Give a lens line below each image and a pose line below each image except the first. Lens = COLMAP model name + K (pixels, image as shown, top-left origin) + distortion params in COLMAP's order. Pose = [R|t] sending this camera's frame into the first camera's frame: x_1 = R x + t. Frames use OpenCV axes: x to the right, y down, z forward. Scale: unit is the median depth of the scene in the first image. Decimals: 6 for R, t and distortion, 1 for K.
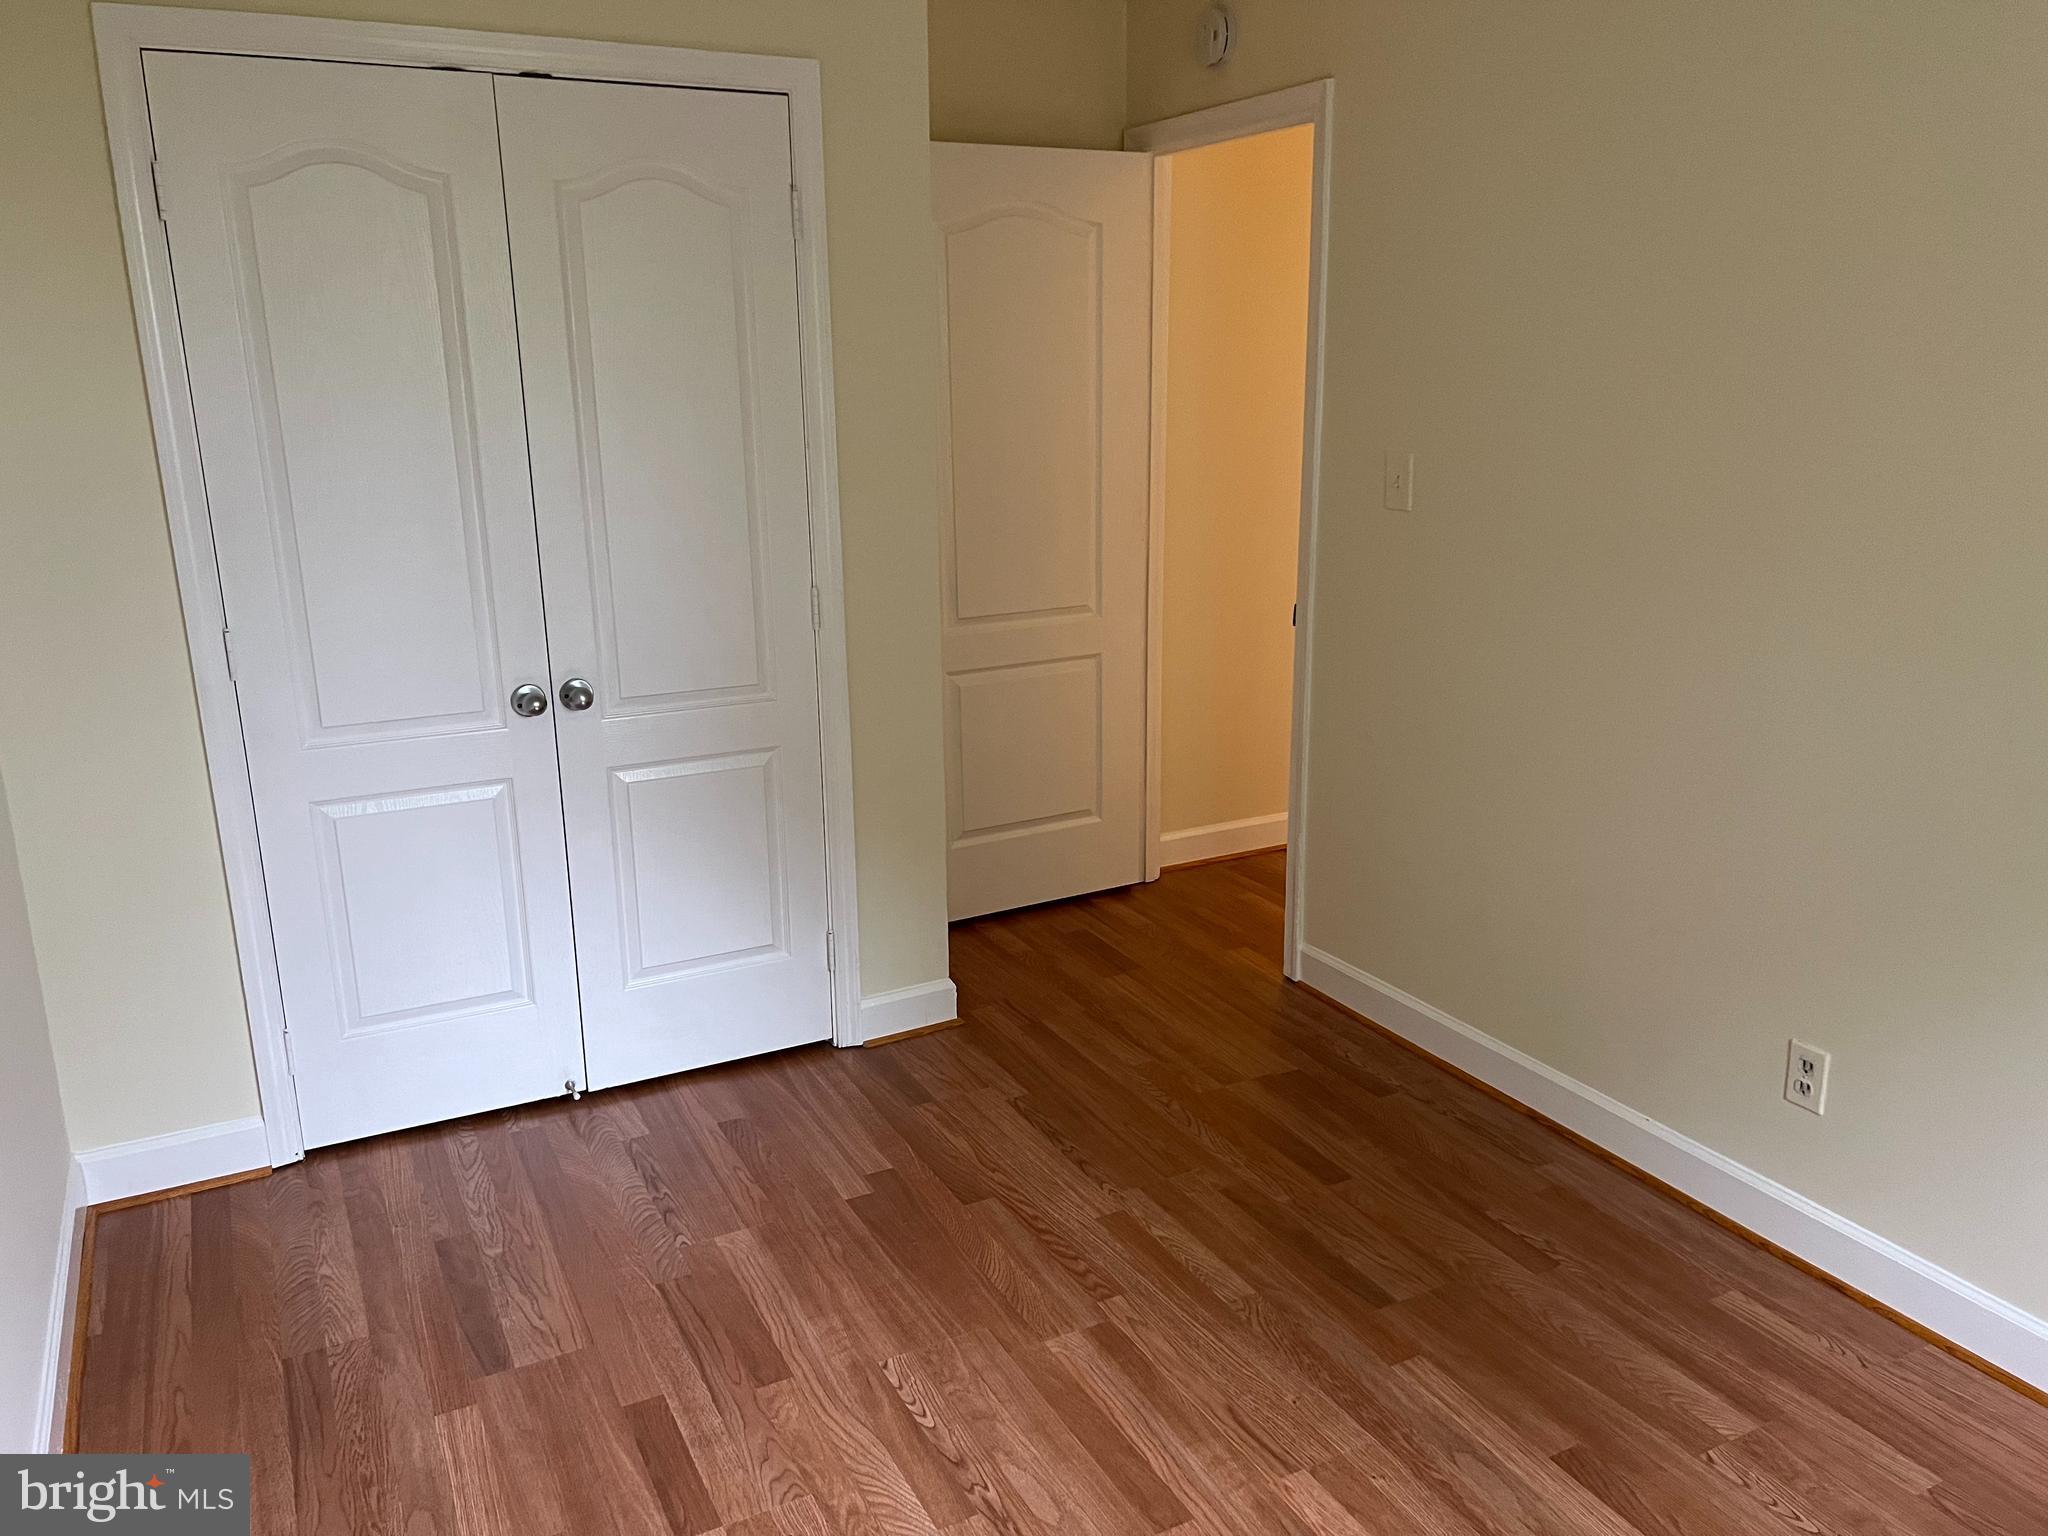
lens RADIAL K [[1531.3, 0, 1014.2], [0, 1531.3, 769.9], [0, 0, 1]] dist [0.076033, -0.088860]
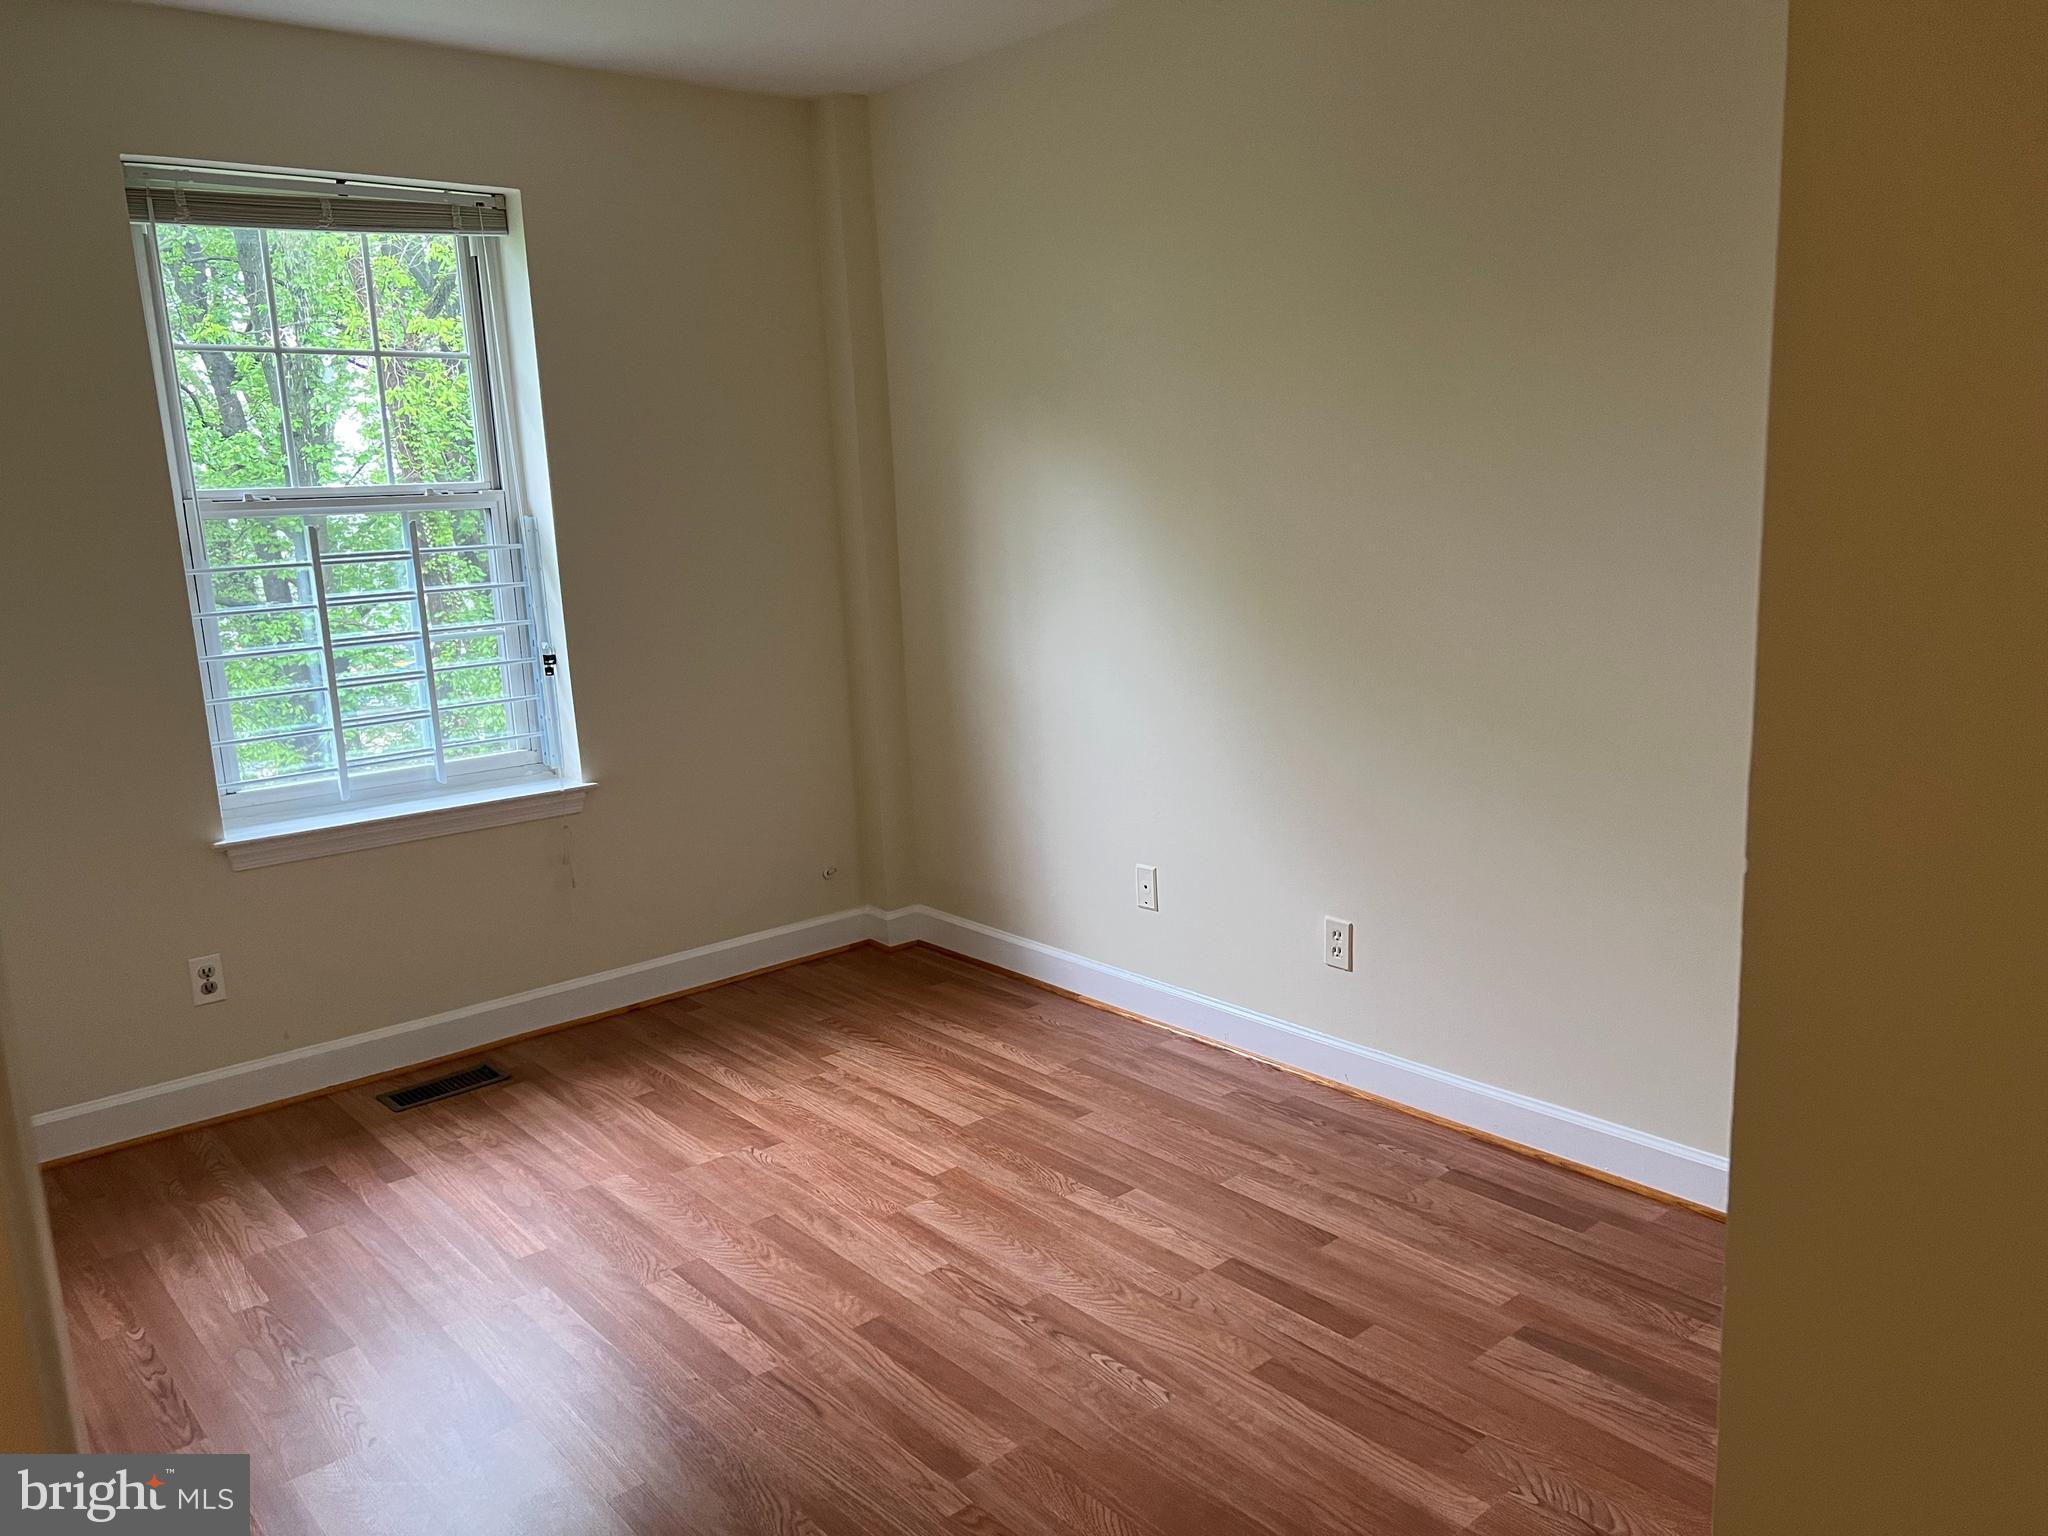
lens RADIAL K [[1531.3, 0, 1013.5], [0, 1531.3, 764.6], [0, 0, 1]] dist [0.076033, -0.088860]
pose [[-0.971440, 0.092889, -0.218349, 0.196089], [-0.015162, 0.894013, 0.447784, -0.427343], [0.236801, 0.438305, -0.867072, 1.709469]]
